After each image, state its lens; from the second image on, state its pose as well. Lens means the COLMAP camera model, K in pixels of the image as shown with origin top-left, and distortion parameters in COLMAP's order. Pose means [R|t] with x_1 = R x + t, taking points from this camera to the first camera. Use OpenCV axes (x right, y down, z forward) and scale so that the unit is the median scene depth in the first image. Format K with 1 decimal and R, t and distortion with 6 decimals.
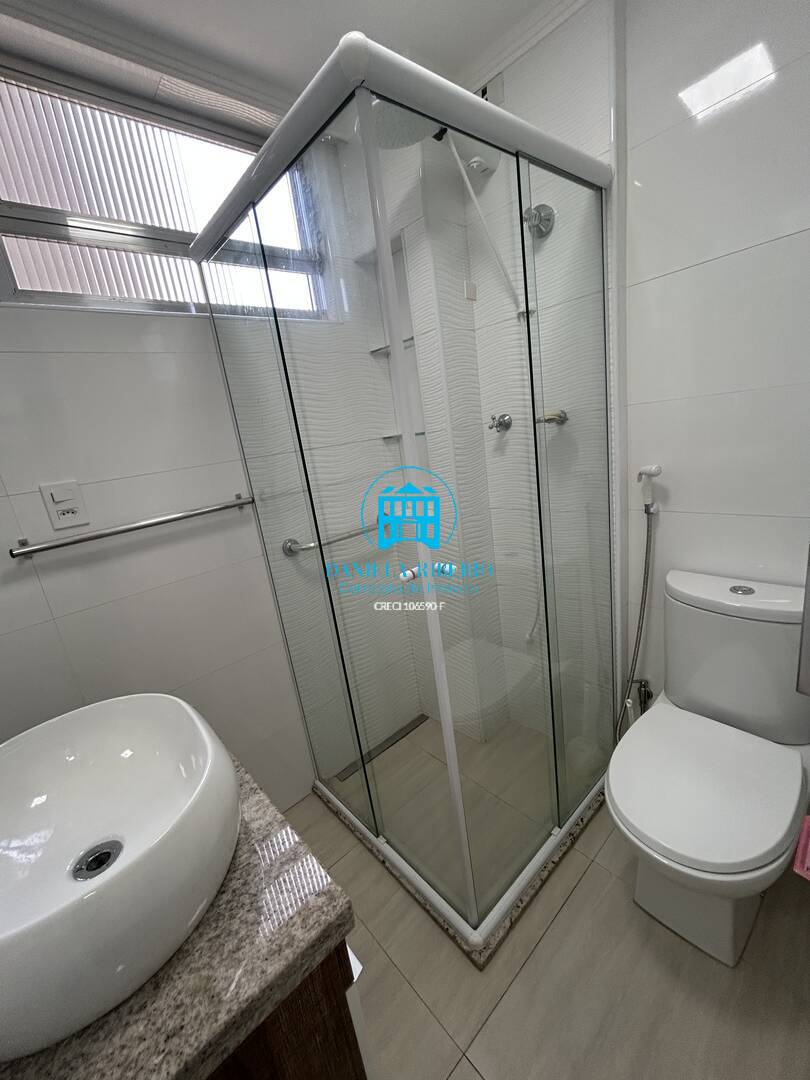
lens RADIAL K [[440.0, 0, 399.2], [0, 440.0, 538.8], [0, 0, 1]] dist [0.002534, 0.001528]
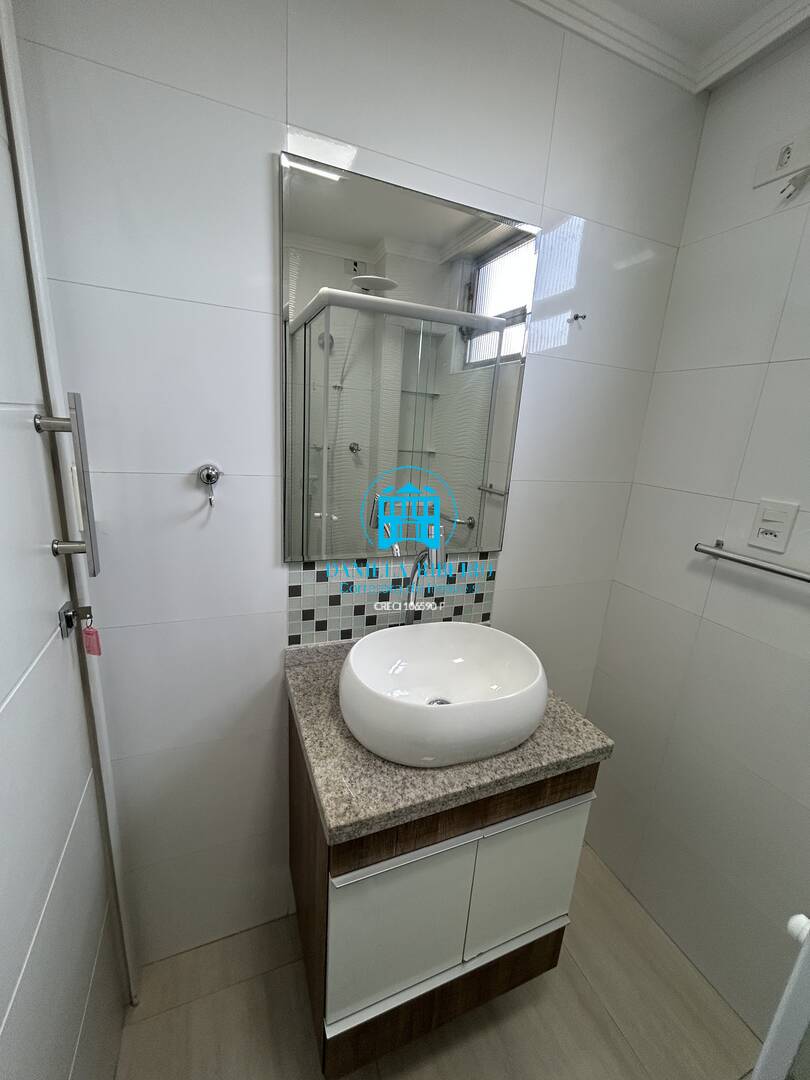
lens RADIAL K [[440.0, 0, 403.7], [0, 440.0, 543.9], [0, 0, 1]] dist [0.002534, 0.001528]
pose [[-0.335964, 0.339923, -0.878396, 0.315712], [-0.257780, 0.863811, 0.432874, -0.250620], [0.905912, 0.371863, -0.202584, 0.531689]]
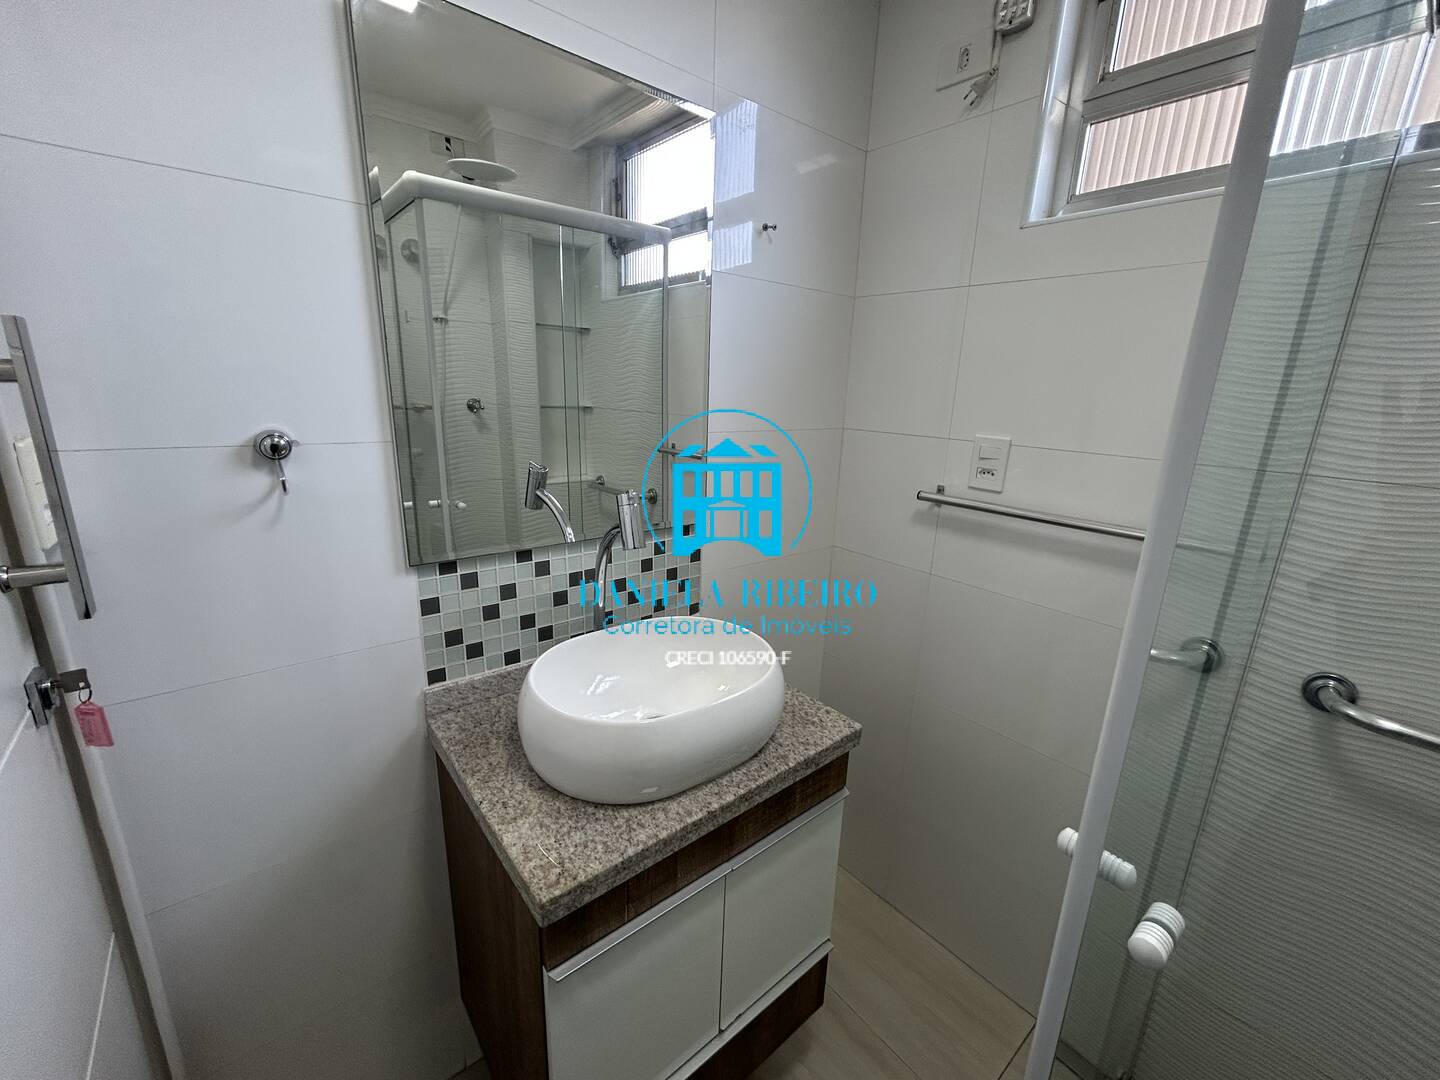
lens RADIAL K [[586.7, 0, 716.9], [0, 586.7, 541.2], [0, 0, 1]] dist [0.002534, 0.001528]
pose [[-0.046519, 0.374430, -0.926087, 0.360002], [-0.275106, 0.886437, 0.372218, -0.225973], [0.960288, 0.272088, 0.061772, 0.496786]]
